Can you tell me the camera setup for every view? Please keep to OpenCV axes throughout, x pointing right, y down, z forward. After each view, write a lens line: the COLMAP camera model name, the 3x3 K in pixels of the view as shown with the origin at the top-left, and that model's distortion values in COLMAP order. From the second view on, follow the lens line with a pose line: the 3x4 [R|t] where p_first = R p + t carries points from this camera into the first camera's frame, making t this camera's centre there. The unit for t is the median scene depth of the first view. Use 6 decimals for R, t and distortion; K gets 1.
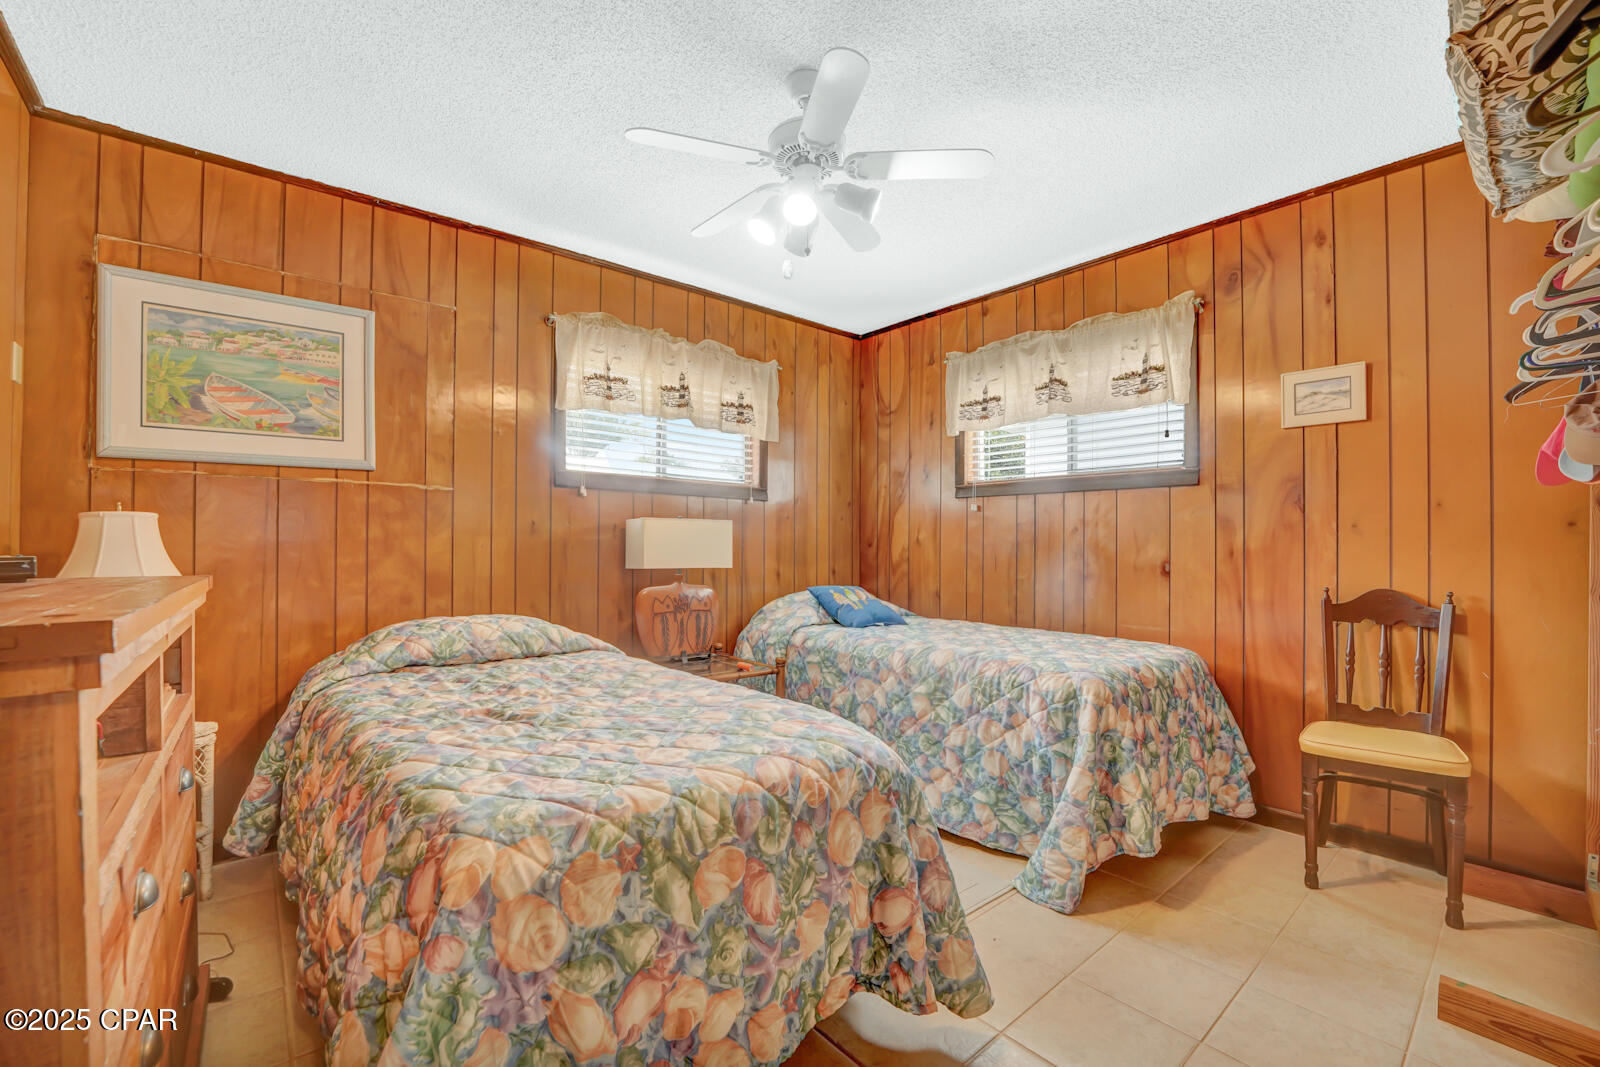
lens RADIAL K [[650.0, 0, 788.1], [0, 650.0, 542.2], [0, 0, 1]] dist [-0.025256, 0.000015]
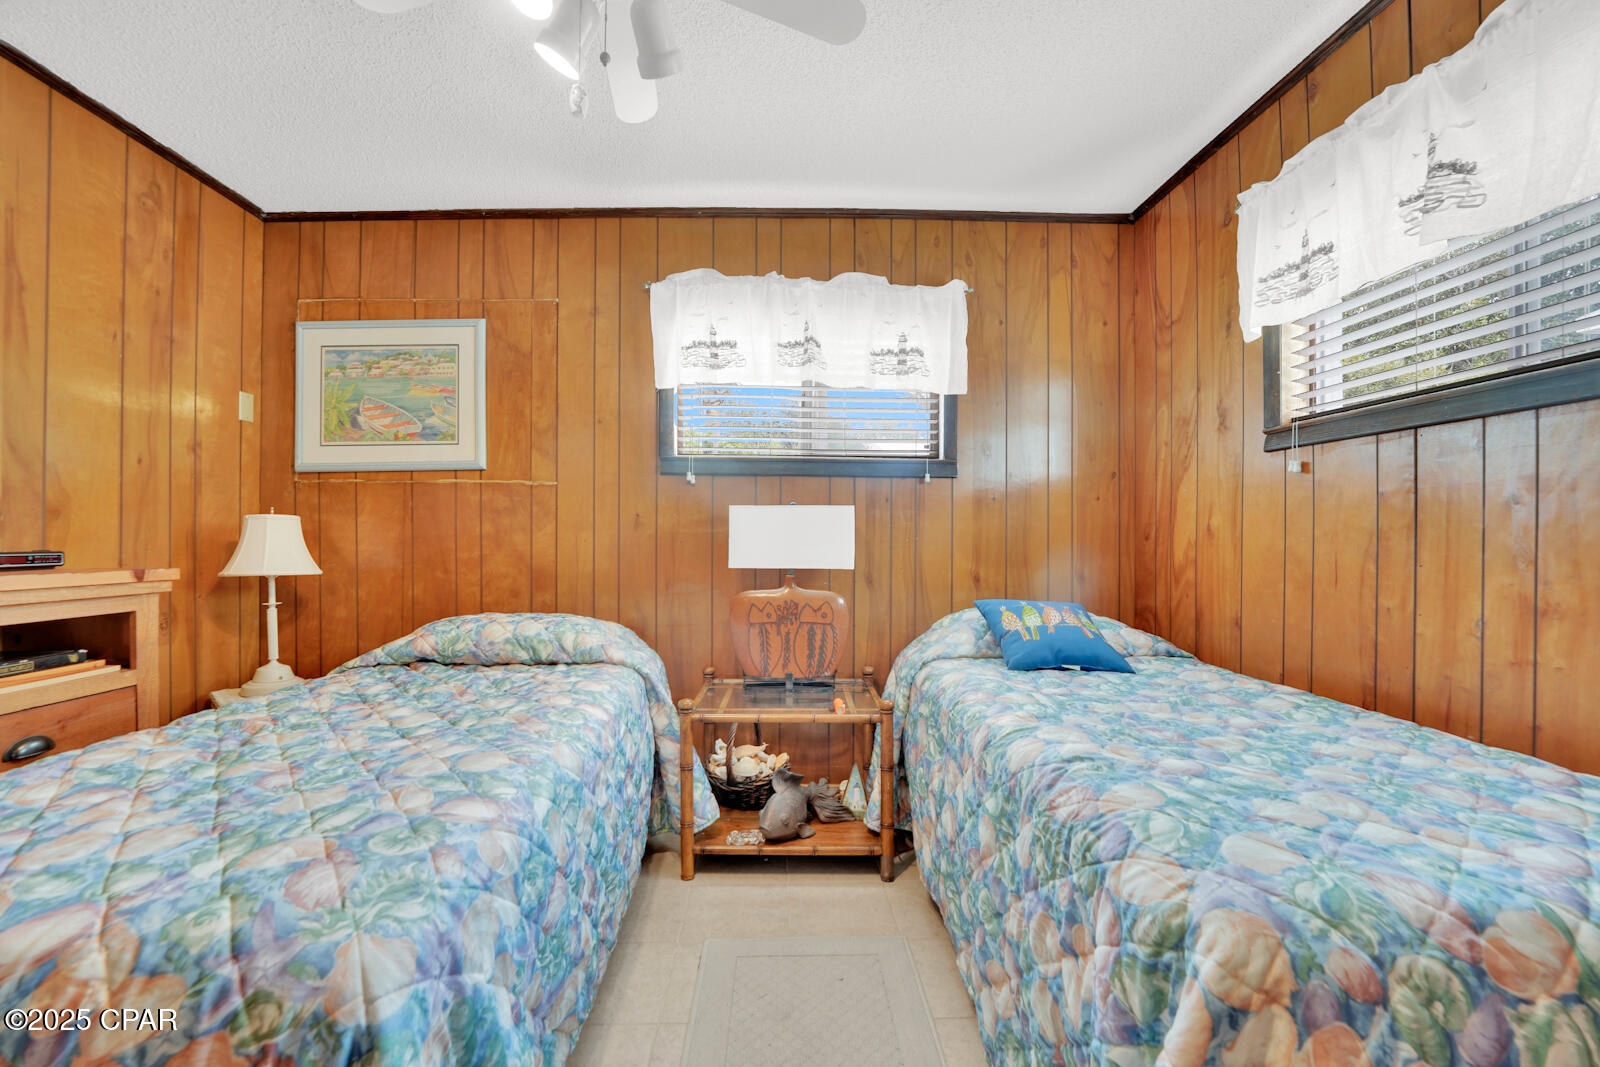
lens RADIAL K [[651.3, 0, 791.6], [0, 651.3, 540.5], [0, 0, 1]] dist [-0.030398, 0.004057]
pose [[0.787883, -0.000858, -0.615825, 0.354744], [0.006752, 0.999951, 0.007245, 0.000687], [0.615788, -0.009867, 0.787850, 0.412231]]
